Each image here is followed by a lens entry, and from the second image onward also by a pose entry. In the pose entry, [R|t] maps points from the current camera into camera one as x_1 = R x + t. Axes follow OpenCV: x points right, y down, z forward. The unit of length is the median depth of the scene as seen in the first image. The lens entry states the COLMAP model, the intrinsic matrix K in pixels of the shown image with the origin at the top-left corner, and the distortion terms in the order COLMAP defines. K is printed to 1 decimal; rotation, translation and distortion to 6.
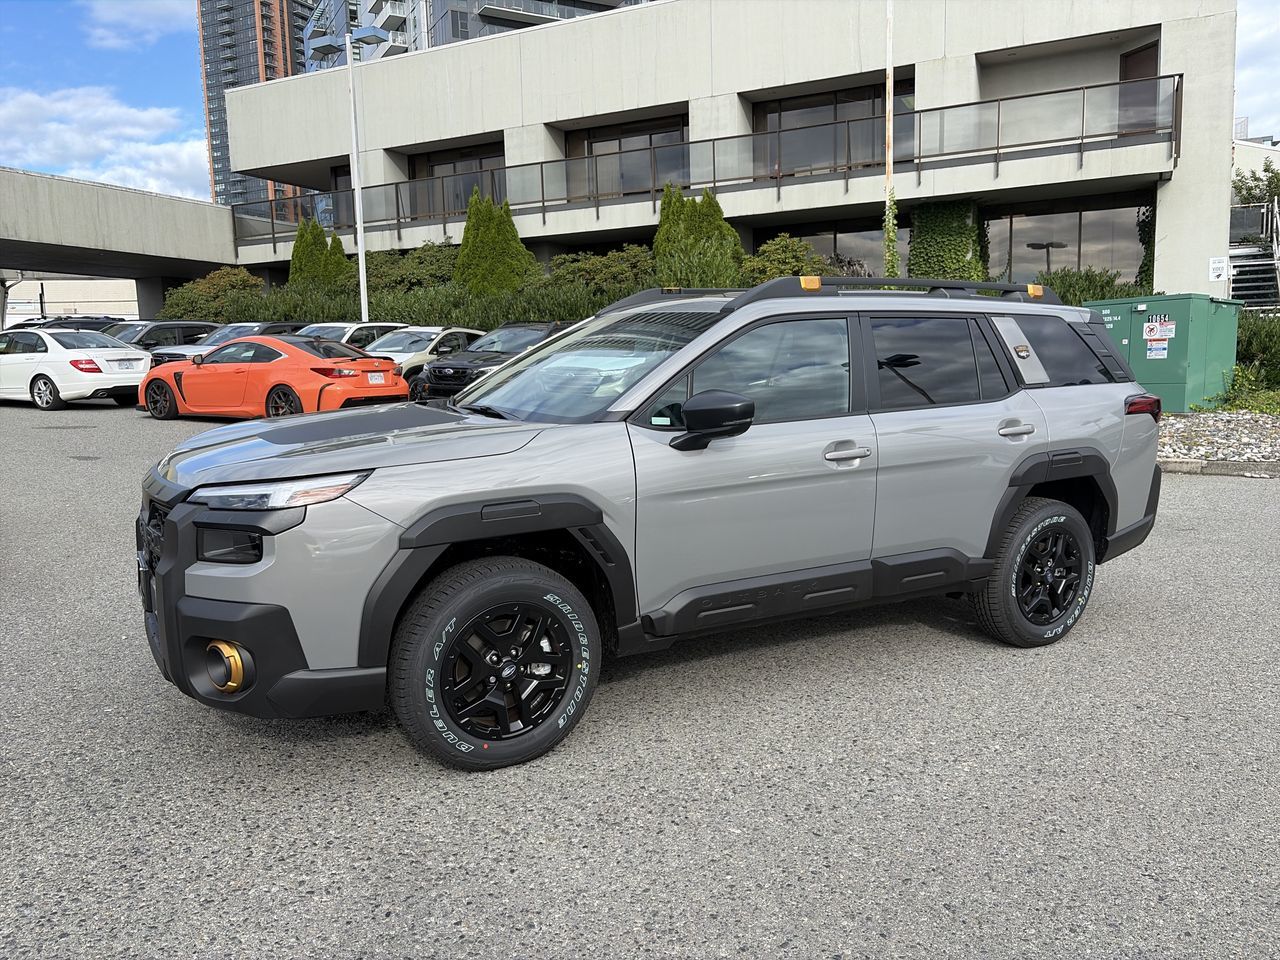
lens RADIAL K [[974.4, 0, 642.3], [0, 974.4, 476.6], [0, 0, 1]] dist [0.037992, -0.034645]
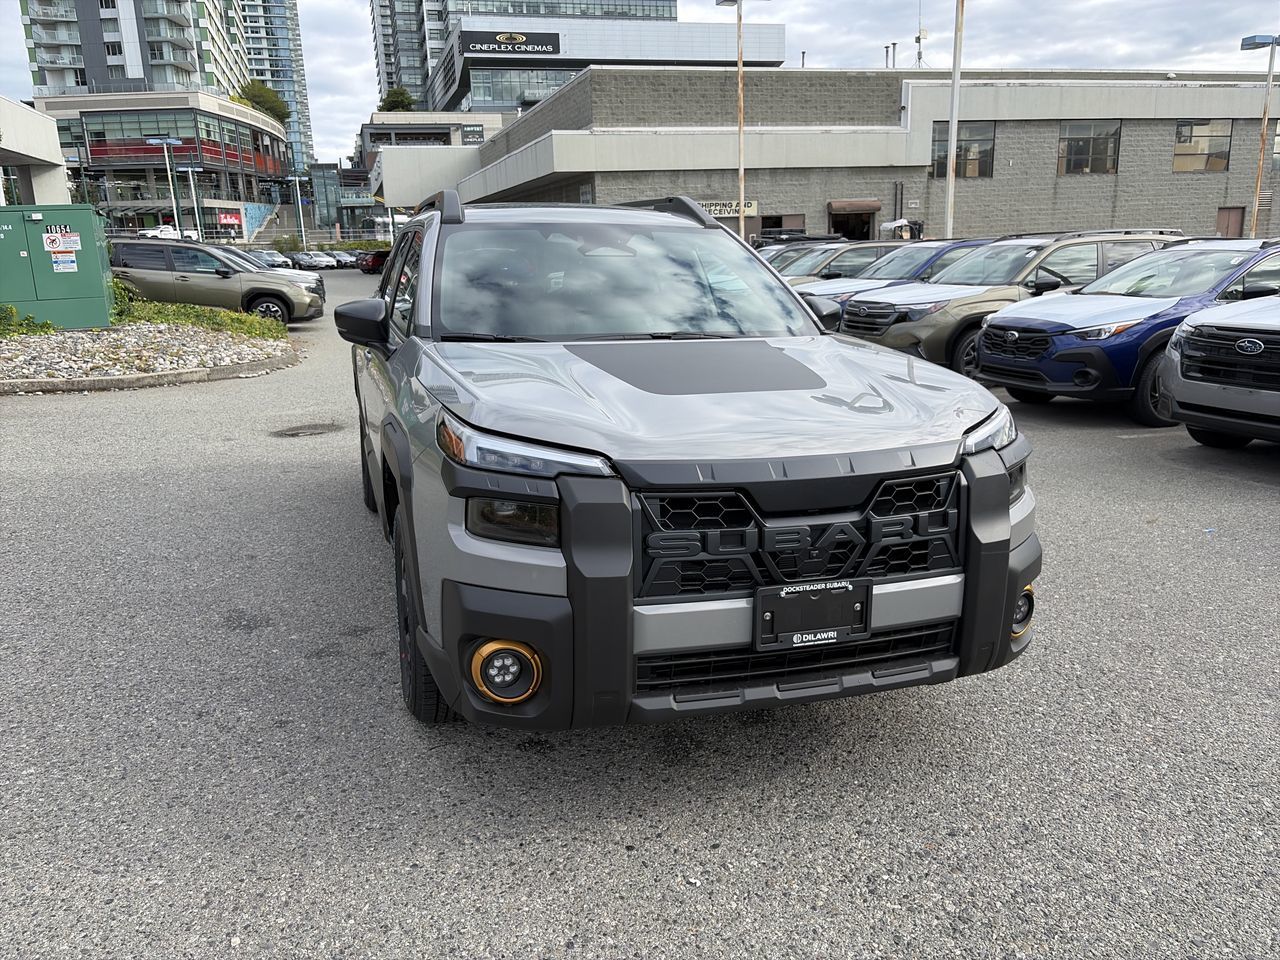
lens RADIAL K [[974.4, 0, 634.5], [0, 974.4, 474.4], [0, 0, 1]] dist [0.037992, -0.034645]
pose [[0.221847, -0.213352, 0.951454, -0.213550], [0.132323, 0.973330, 0.187404, -0.024275], [-0.966061, 0.084324, 0.244162, 0.174188]]
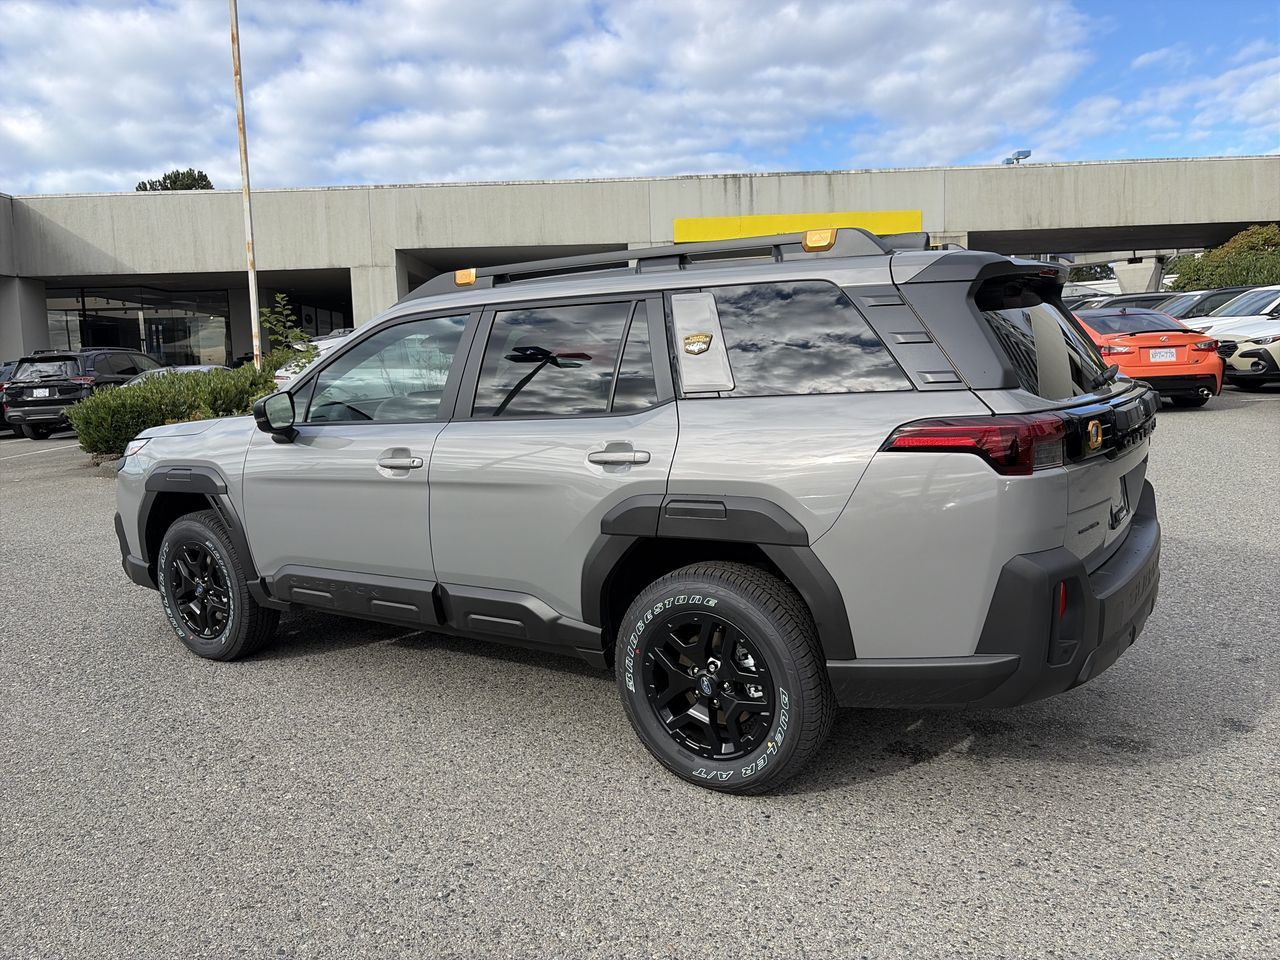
lens RADIAL K [[974.4, 0, 642.5], [0, 974.4, 471.4], [0, 0, 1]] dist [0.037992, -0.034645]
pose [[0.430068, 0.100072, -0.897233, 0.237474], [-0.076943, 0.994284, 0.074016, -0.021083], [0.899512, 0.037204, 0.435310, 0.164553]]
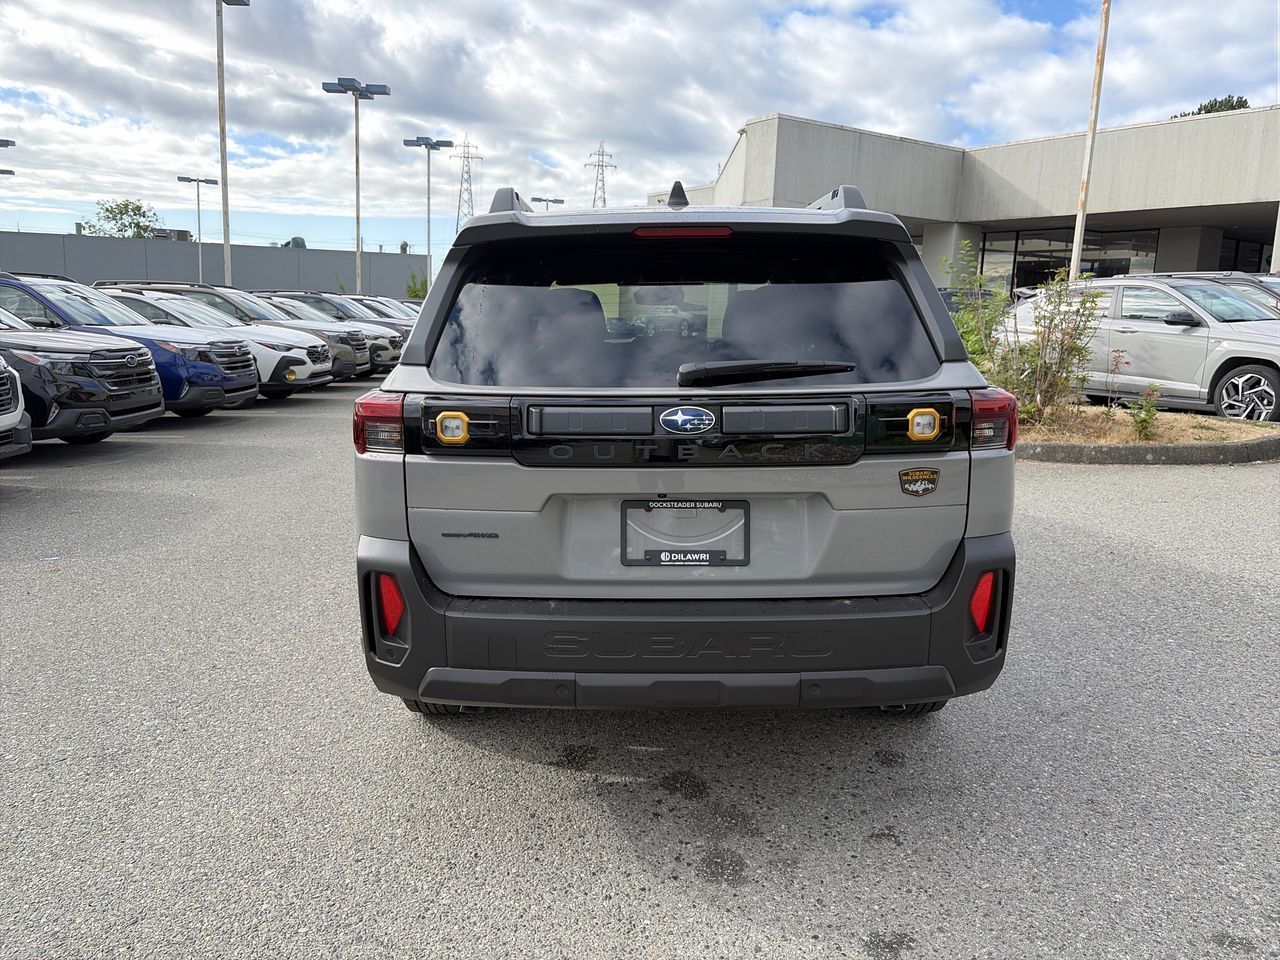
lens RADIAL K [[974.4, 0, 633.5], [0, 974.4, 480.8], [0, 0, 1]] dist [0.037992, -0.034645]
pose [[-0.509451, 0.151931, -0.846981, 0.231225], [-0.117068, 0.962901, 0.243140, -0.046486], [0.852499, 0.223022, -0.472765, 0.359643]]
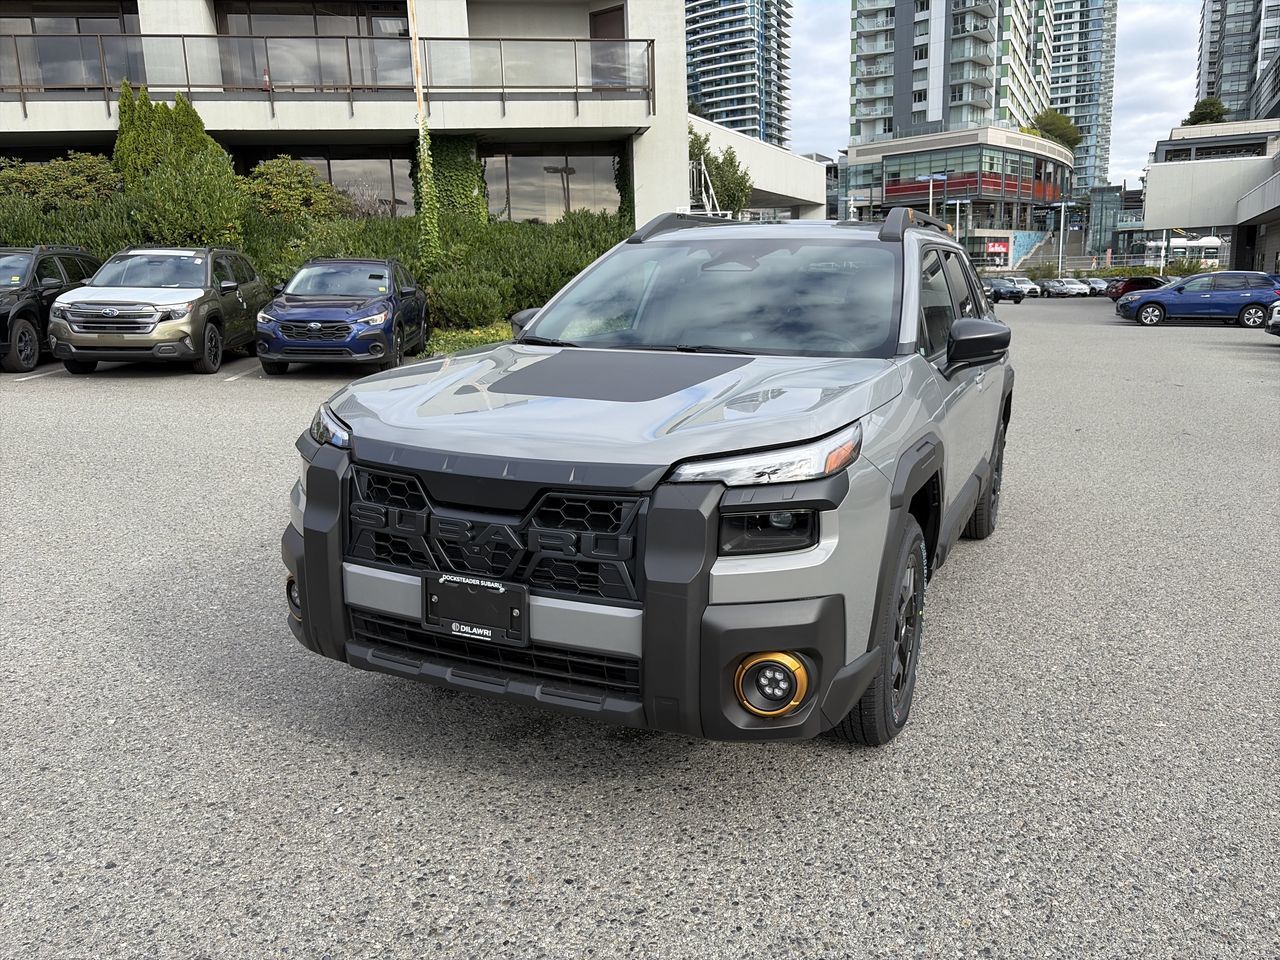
lens RADIAL K [[974.4, 0, 640.4], [0, 974.4, 473.6], [0, 0, 1]] dist [0.037992, -0.034645]
pose [[0.821475, -0.106135, 0.560280, -0.145570], [0.072284, 0.993982, 0.082310, -0.007093], [-0.565644, -0.027116, 0.824203, 0.065900]]
